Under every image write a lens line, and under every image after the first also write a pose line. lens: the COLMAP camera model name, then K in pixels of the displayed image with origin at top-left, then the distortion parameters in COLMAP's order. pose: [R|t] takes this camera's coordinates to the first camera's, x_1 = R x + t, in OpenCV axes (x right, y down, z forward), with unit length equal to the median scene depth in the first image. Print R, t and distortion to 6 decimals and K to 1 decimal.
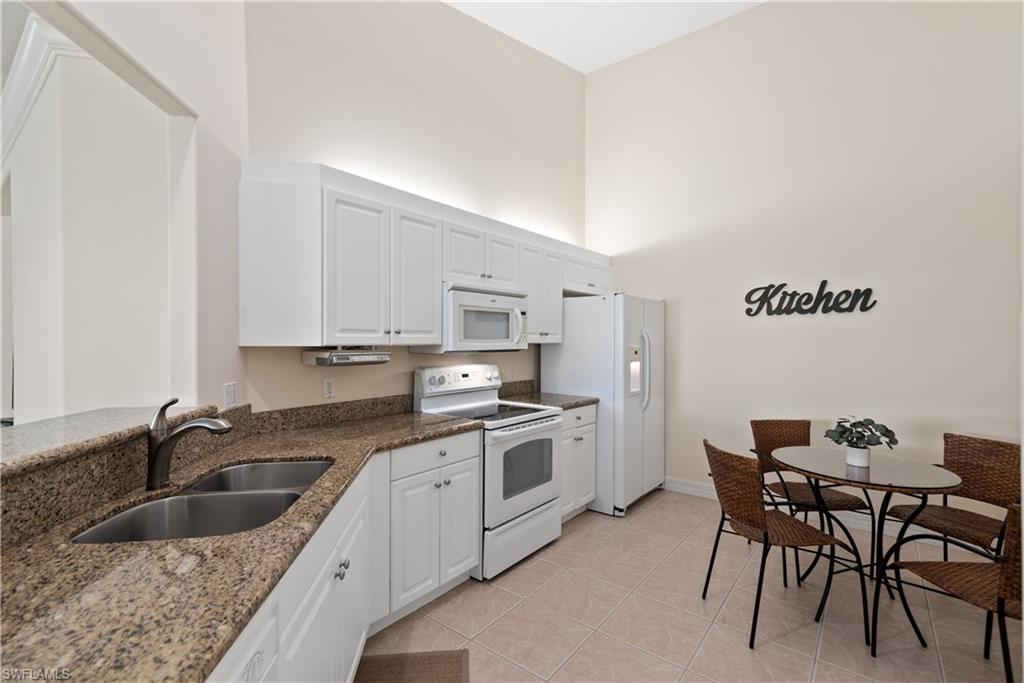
lens RADIAL K [[461.5, 0, 512.0], [0, 461.5, 341.5], [0, 0, 1]] dist [0.012129, 0.000185]
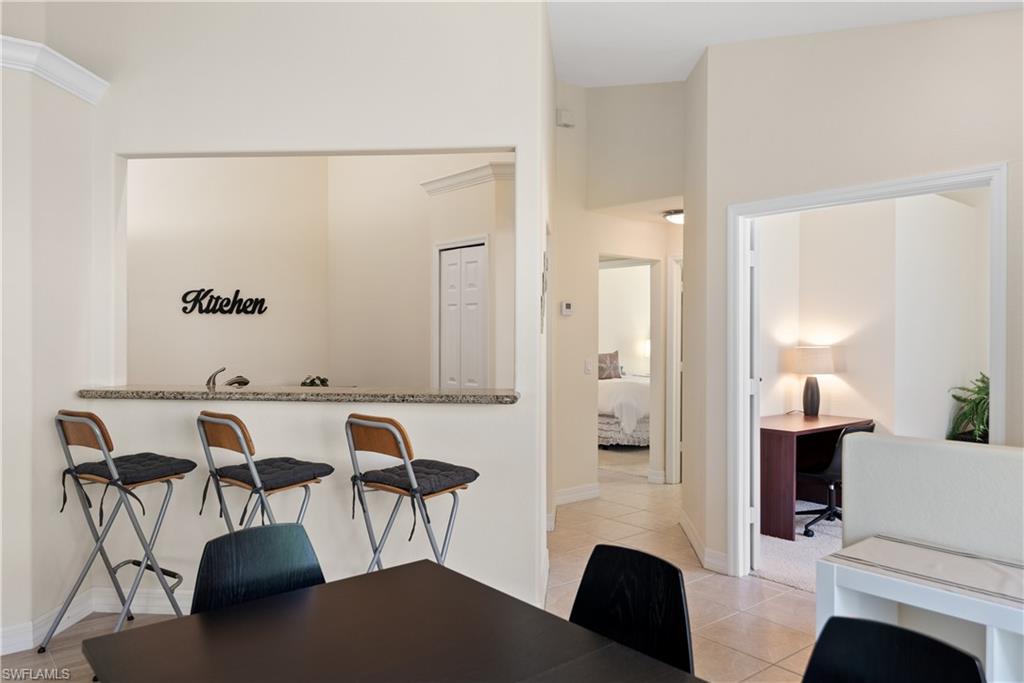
lens RADIAL K [[736.6, 0, 512.0], [0, 736.6, 335.8], [0, 0, 1]] dist [0.009894, 0.004439]
pose [[0.203876, -0.001193, 0.978996, -1.301109], [0.001101, 0.999999, 0.000990, 0.002445], [-0.978996, 0.000876, 0.203877, -0.236575]]
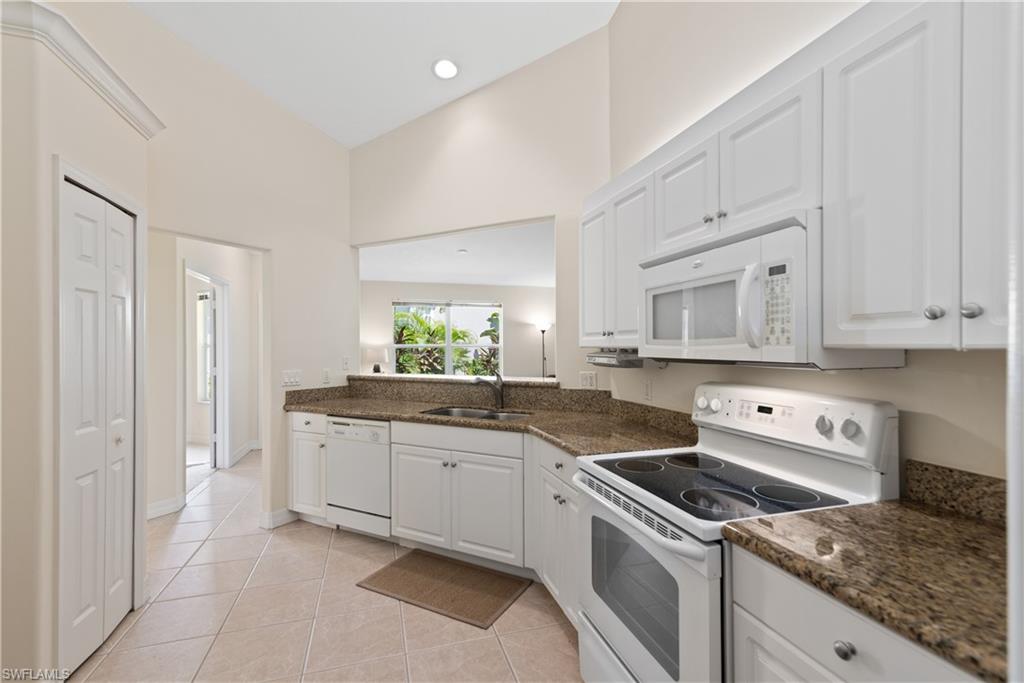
lens RADIAL K [[461.5, 0, 512.0], [0, 461.5, 341.5], [0, 0, 1]] dist [0.012129, 0.000185]
pose [[-0.572865, -0.004557, -0.819637, 0.446329], [0.003855, 0.999959, -0.008254, 0.001145], [0.819641, -0.007888, -0.572824, 0.986152]]
